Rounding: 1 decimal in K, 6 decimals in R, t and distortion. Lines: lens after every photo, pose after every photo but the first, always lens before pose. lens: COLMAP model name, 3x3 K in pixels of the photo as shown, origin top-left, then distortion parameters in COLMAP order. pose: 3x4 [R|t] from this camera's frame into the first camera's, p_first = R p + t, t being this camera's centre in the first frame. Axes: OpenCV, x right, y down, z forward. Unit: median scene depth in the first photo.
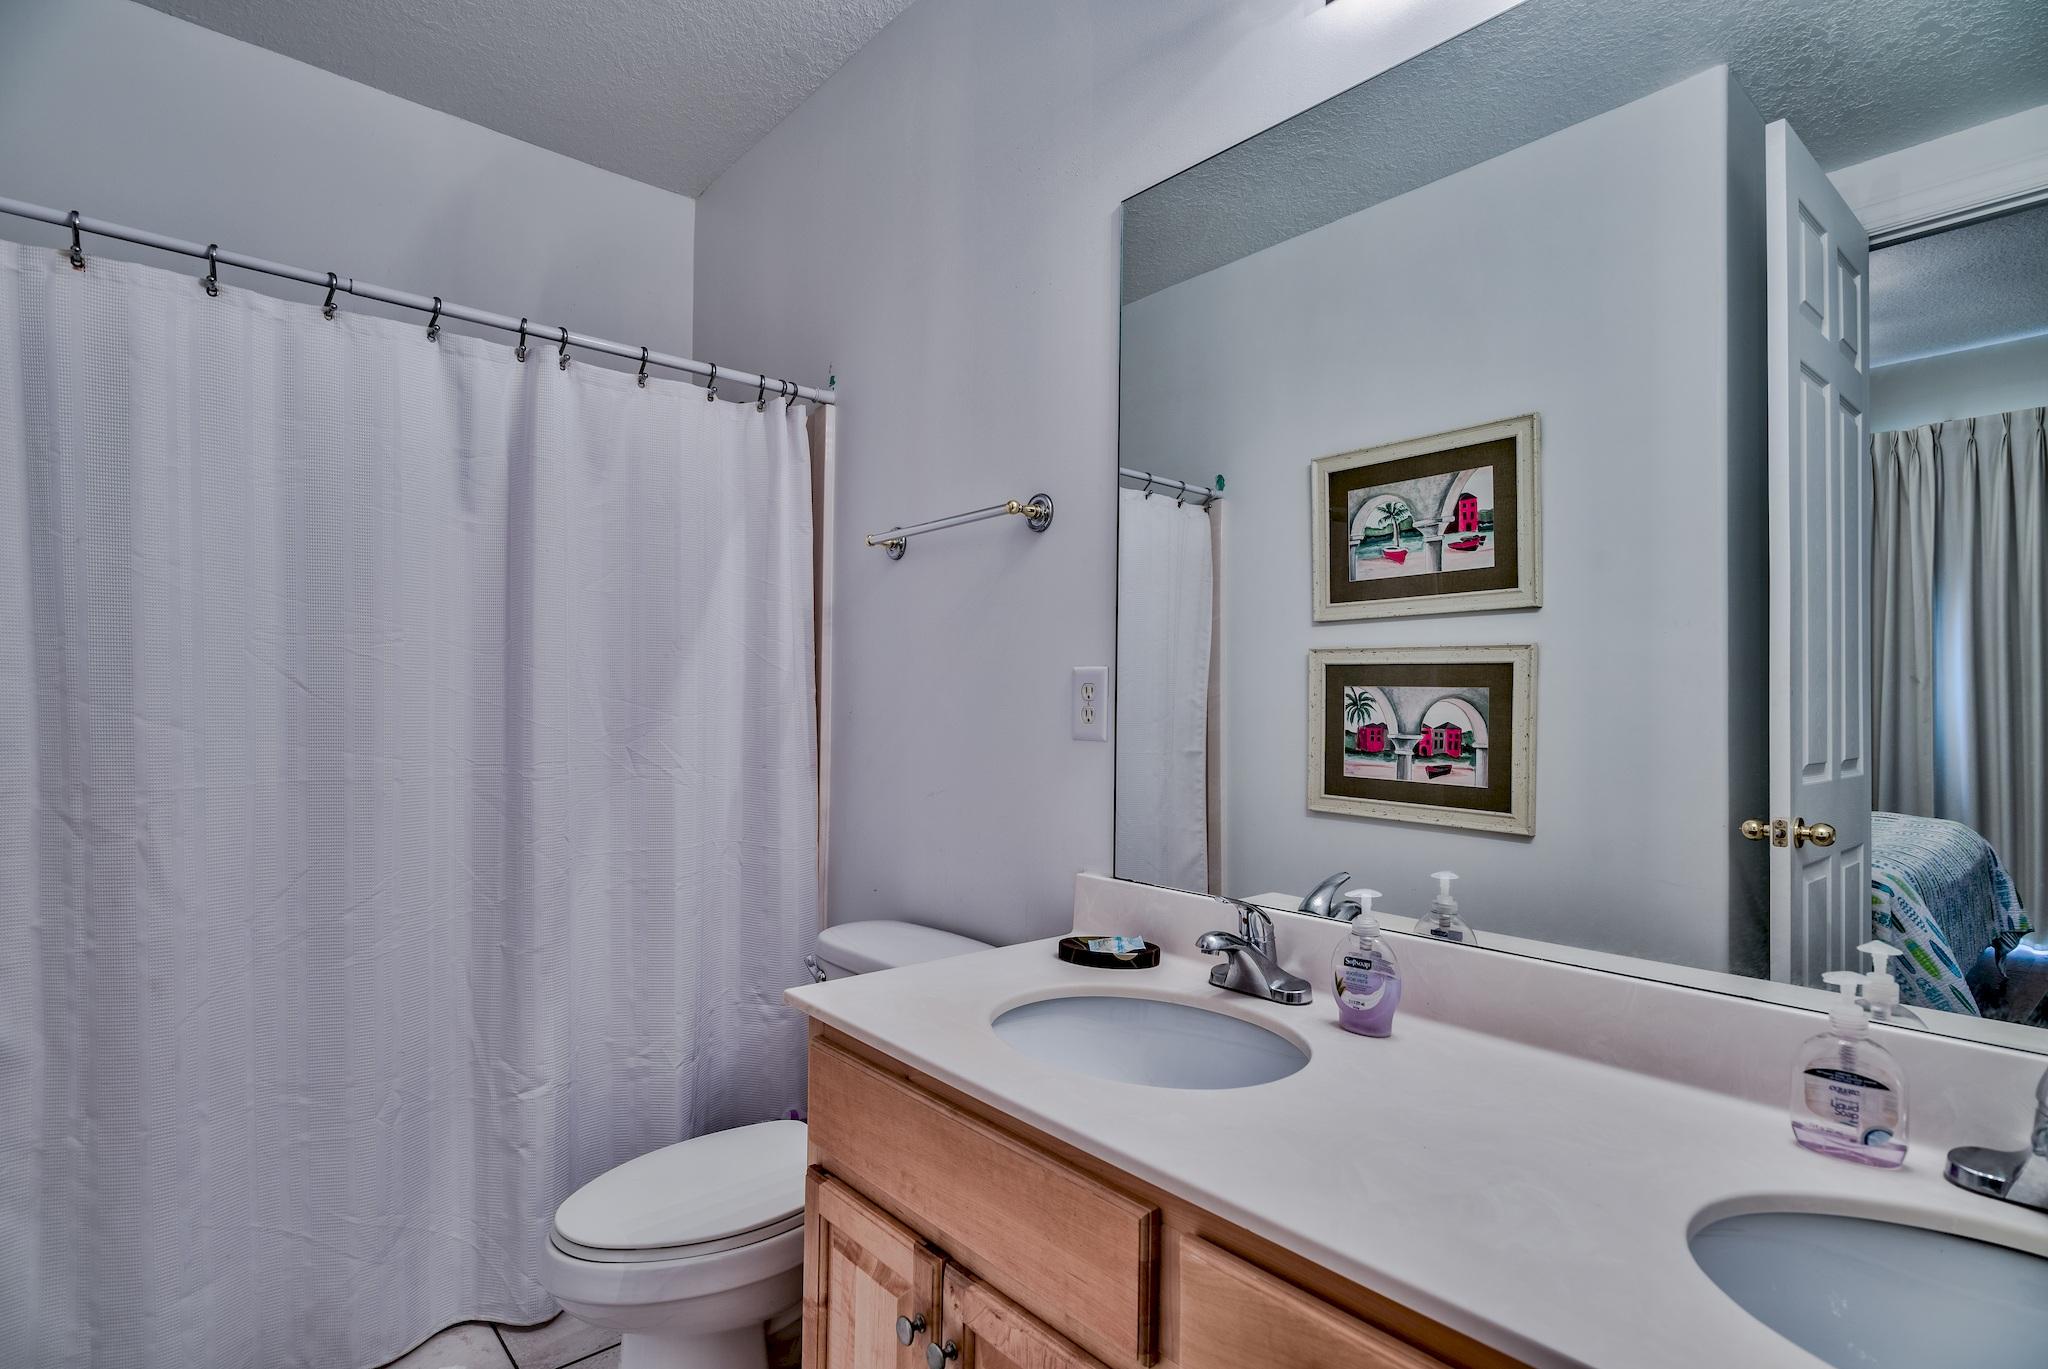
lens RADIAL K [[1037.6, 0, 1030.7], [0, 1037.6, 692.1], [0, 0, 1]] dist [0.002301, -0.000535]
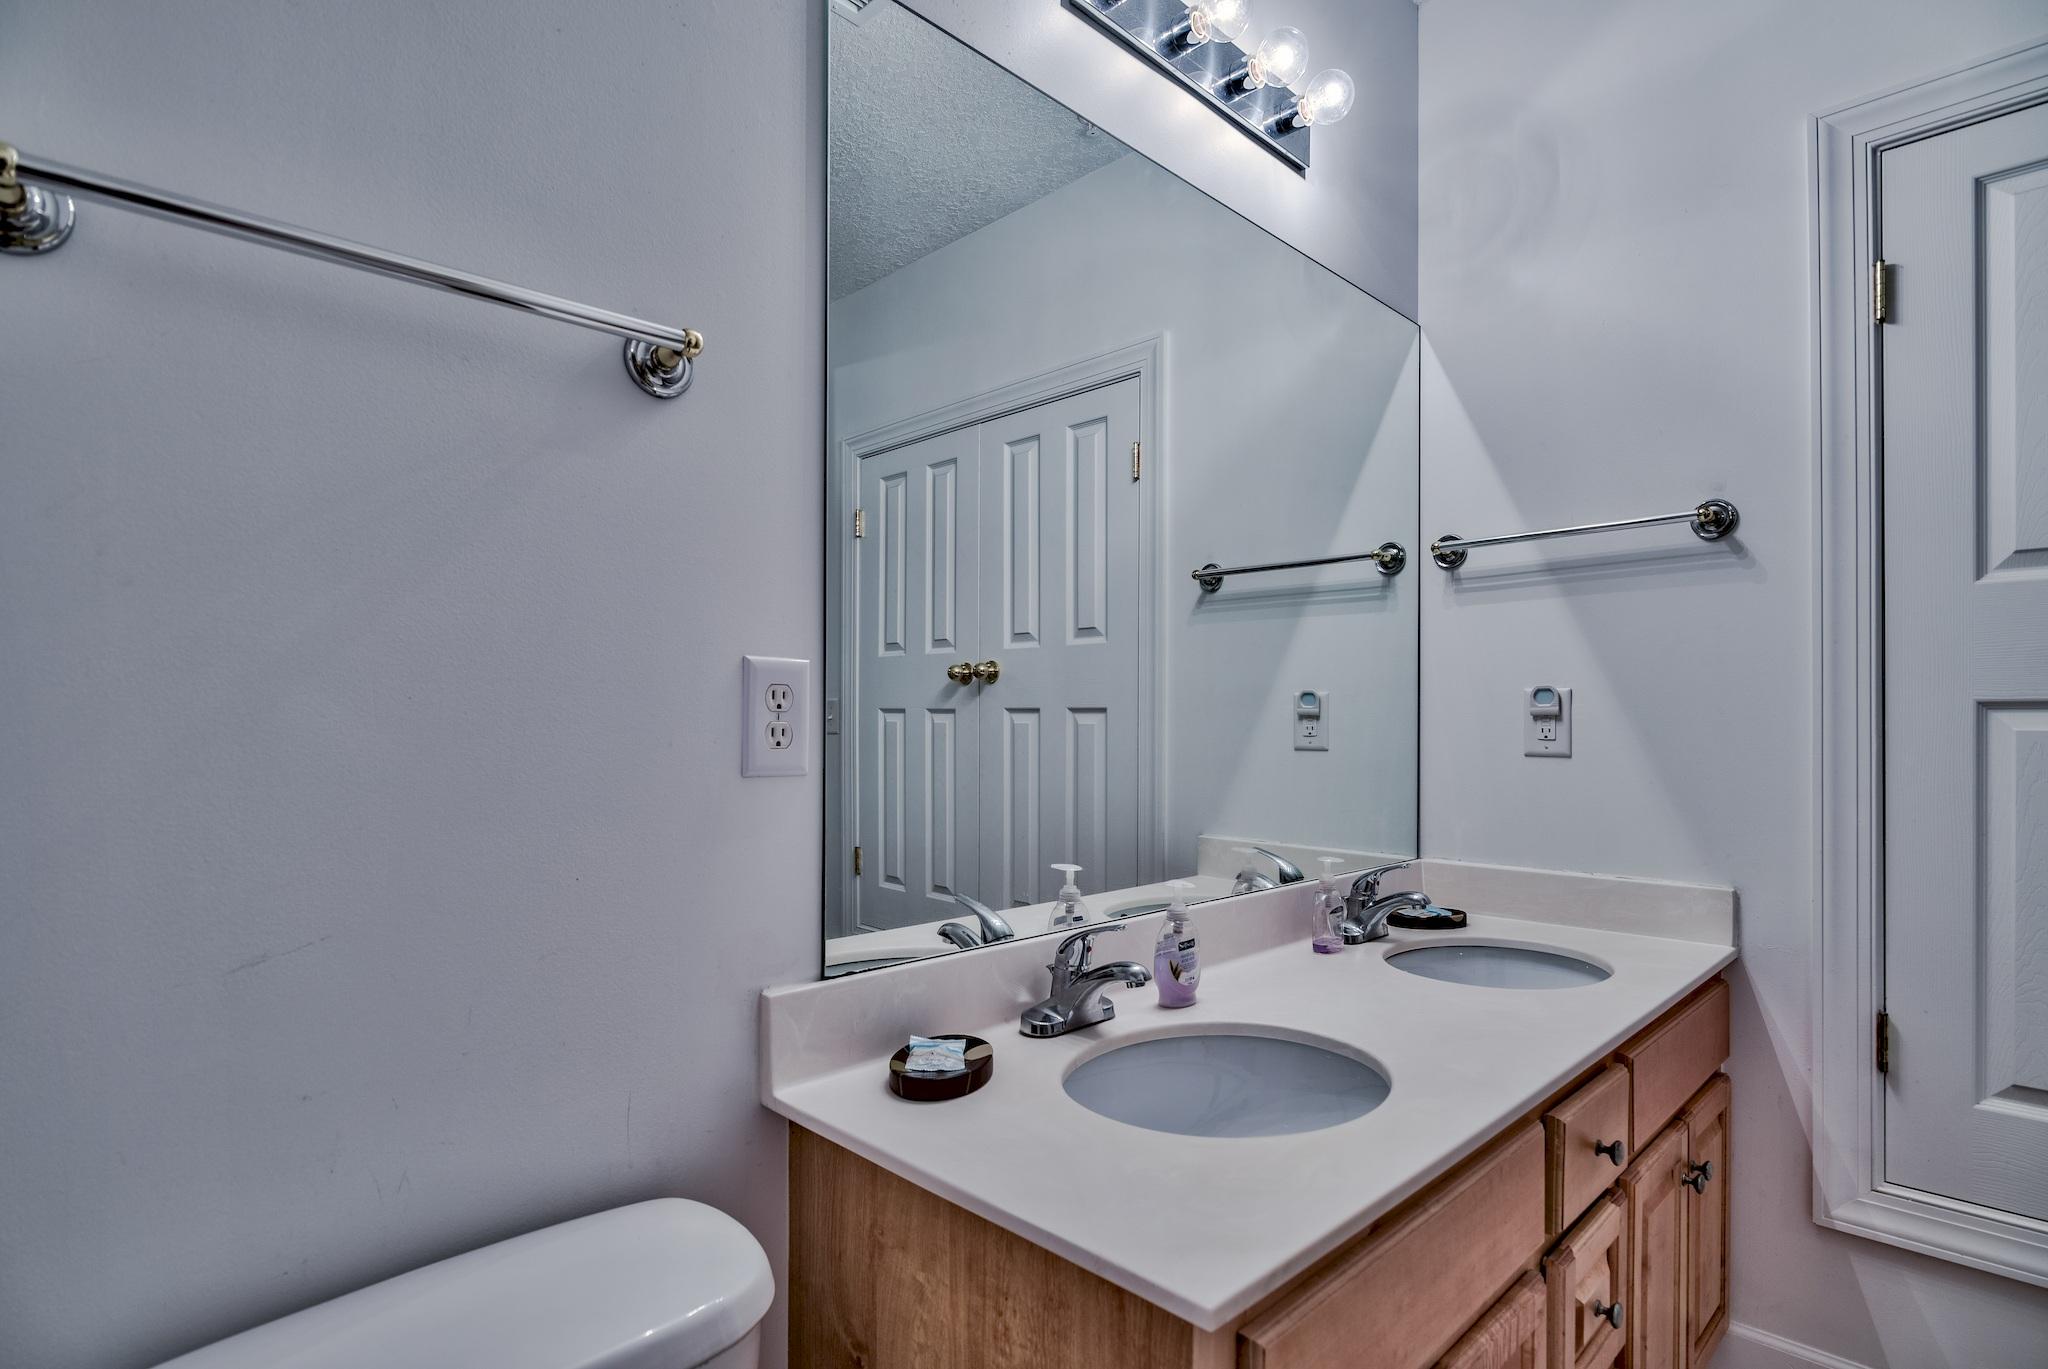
lens RADIAL K [[1037.6, 0, 1029.2], [0, 1037.6, 696.7], [0, 0, 1]] dist [0.002301, -0.000535]
pose [[-0.070305, 0.006398, 0.997505, -0.584270], [-0.017793, 0.999812, -0.007666, 0.000864], [-0.997367, -0.018288, -0.070178, 0.902740]]
